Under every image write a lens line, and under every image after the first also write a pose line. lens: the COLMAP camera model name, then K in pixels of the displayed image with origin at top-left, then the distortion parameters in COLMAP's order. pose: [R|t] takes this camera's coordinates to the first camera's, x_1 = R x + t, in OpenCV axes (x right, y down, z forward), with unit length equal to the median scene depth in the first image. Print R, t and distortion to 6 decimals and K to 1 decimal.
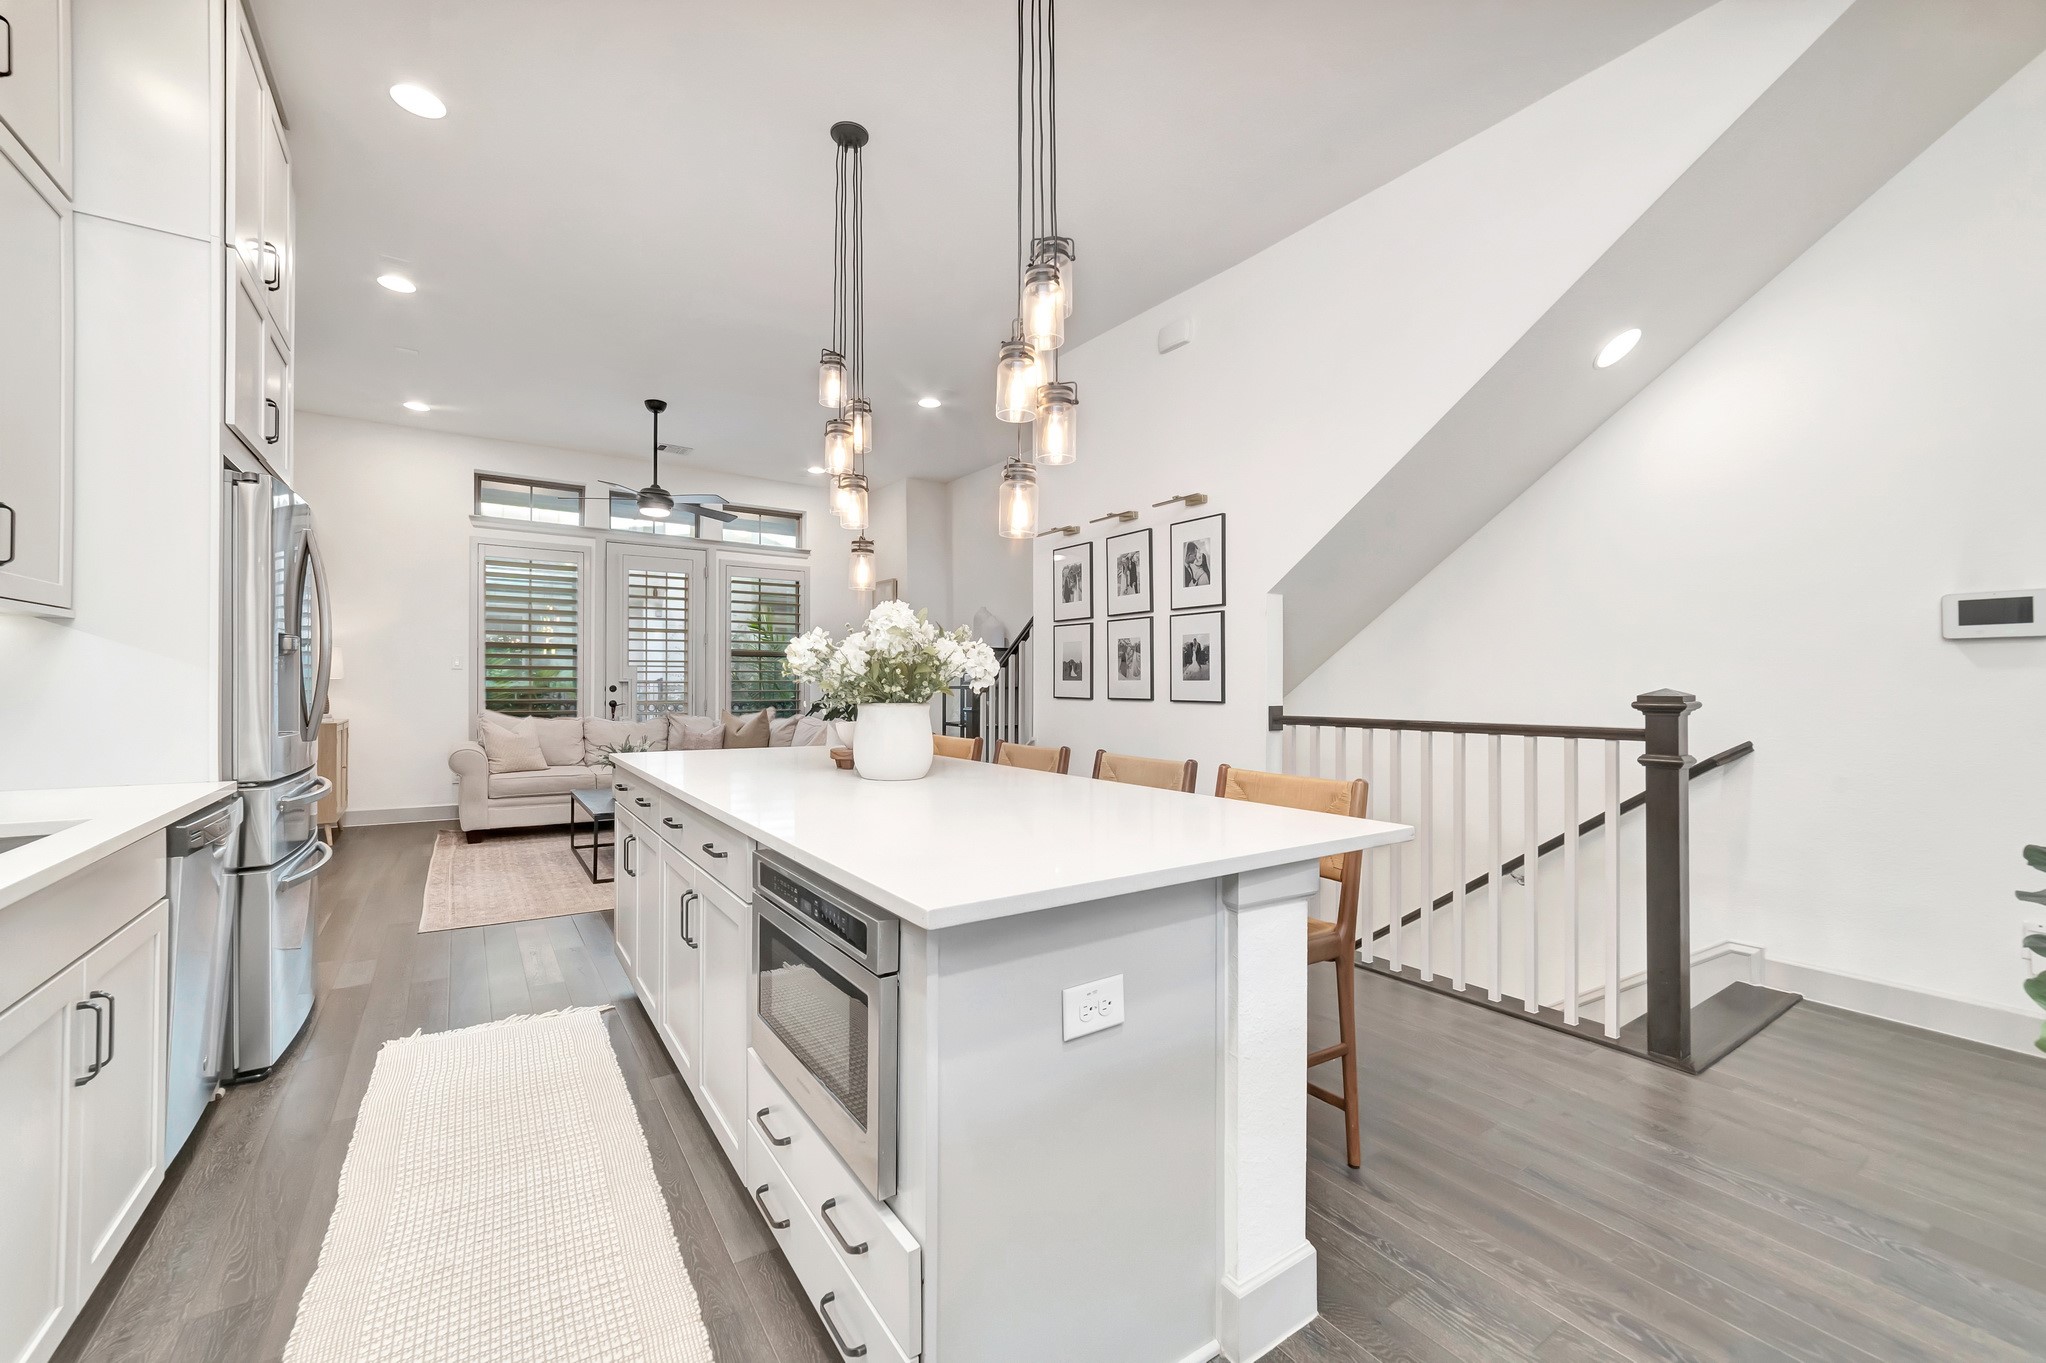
lens RADIAL K [[797.6, 0, 1006.6], [0, 797.6, 674.2], [0, 0, 1]] dist [-0.003748, 0.000004]
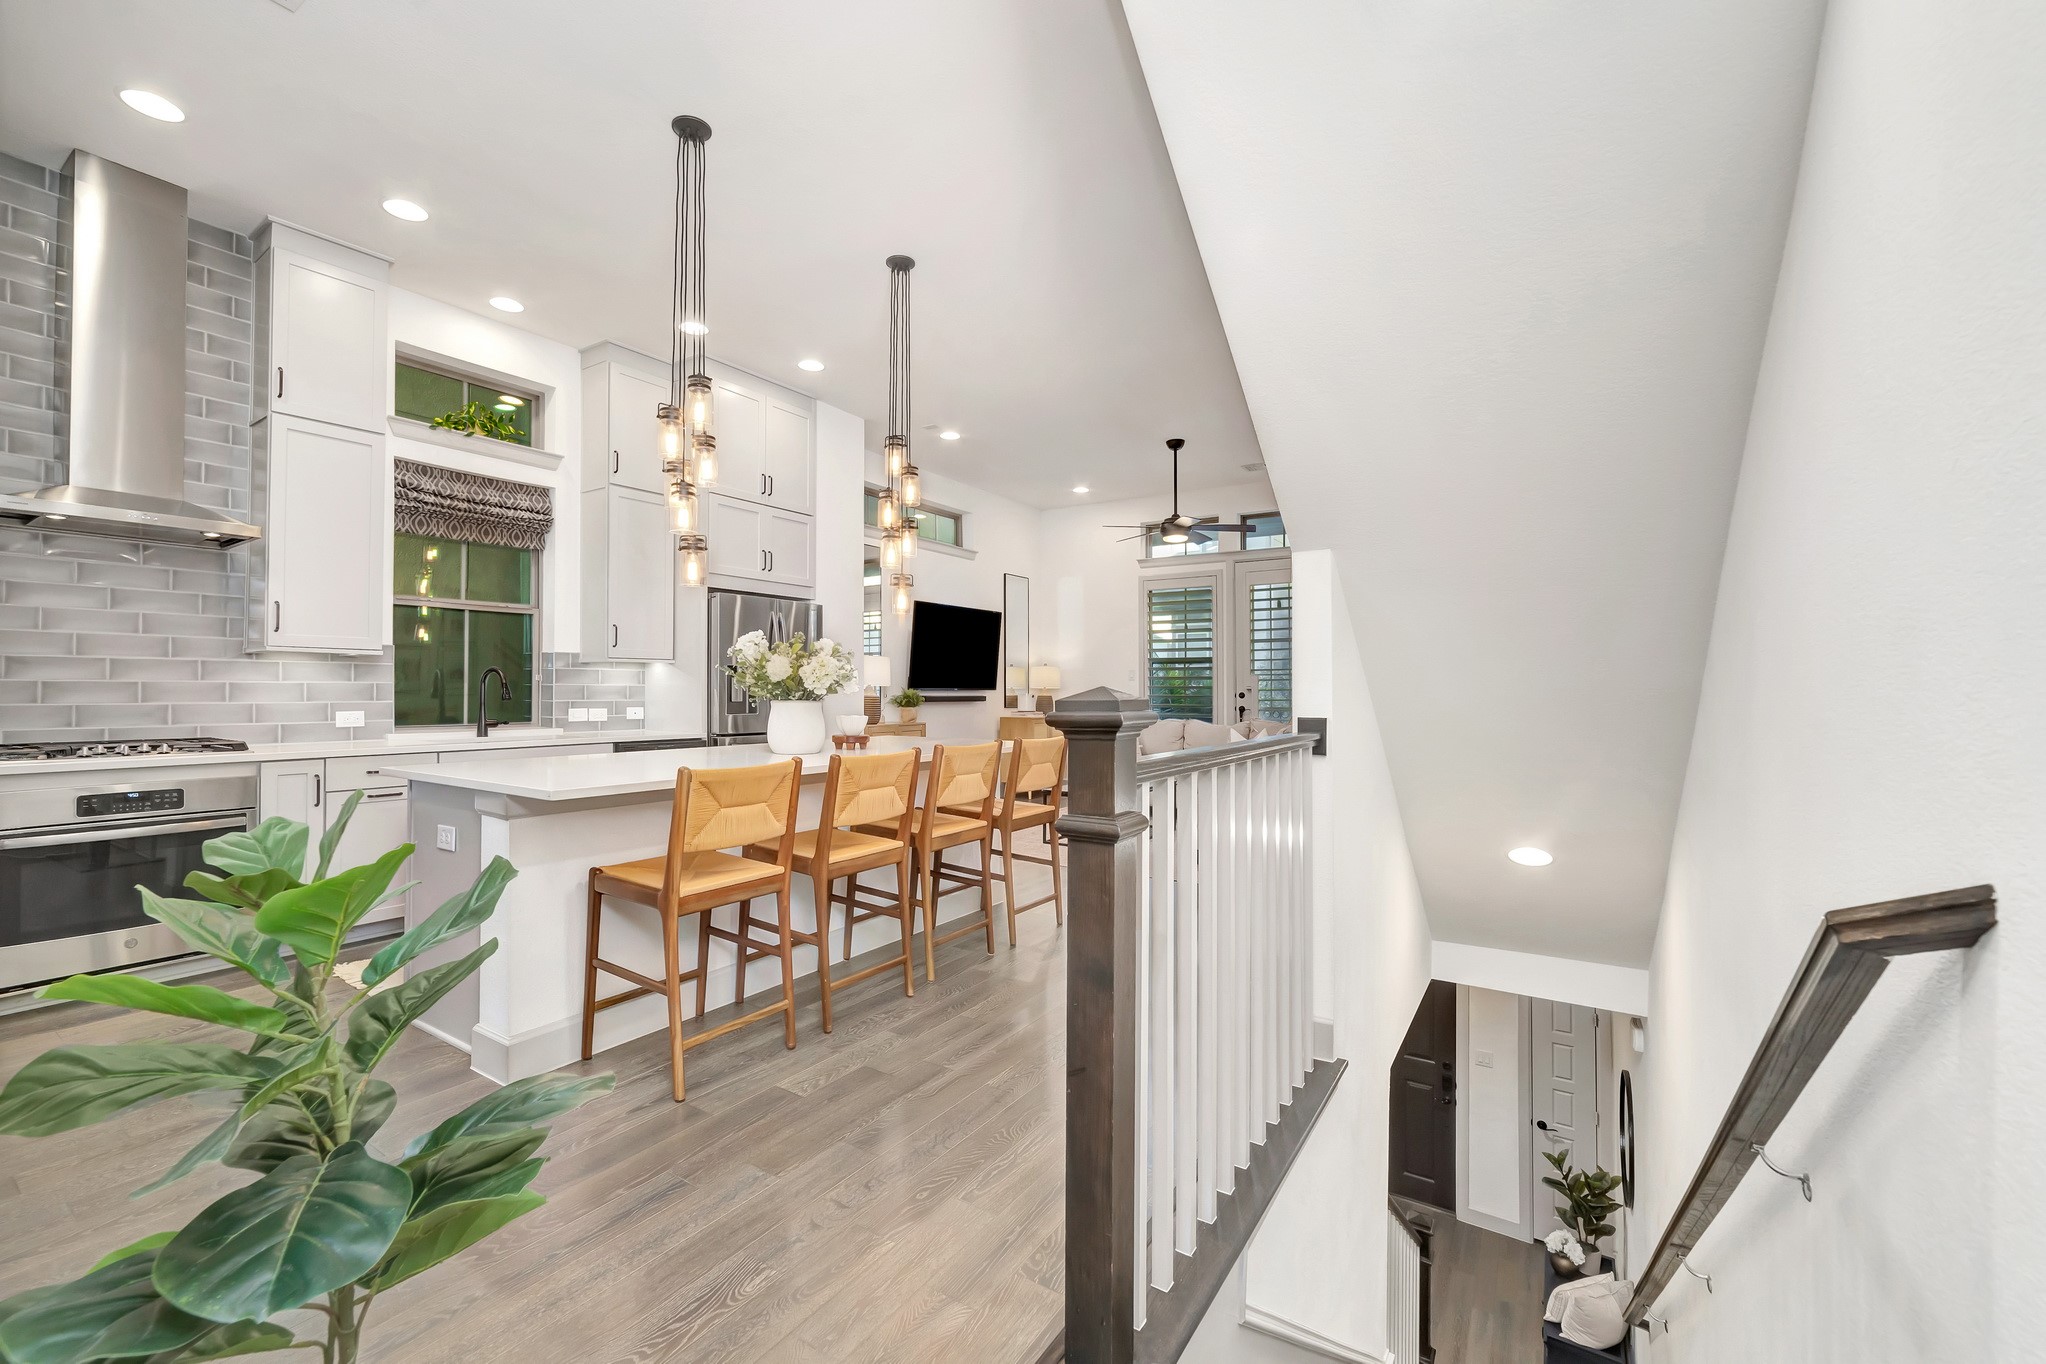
lens RADIAL K [[835.7, 0, 999.3], [0, 835.7, 678.1], [0, 0, 1]] dist [-0.018070, 0.002771]
pose [[0.384640, -0.016861, -0.922912, 0.808321], [0.010172, 0.999850, -0.014027, 0.012839], [0.923010, -0.003993, 0.384754, 0.458575]]
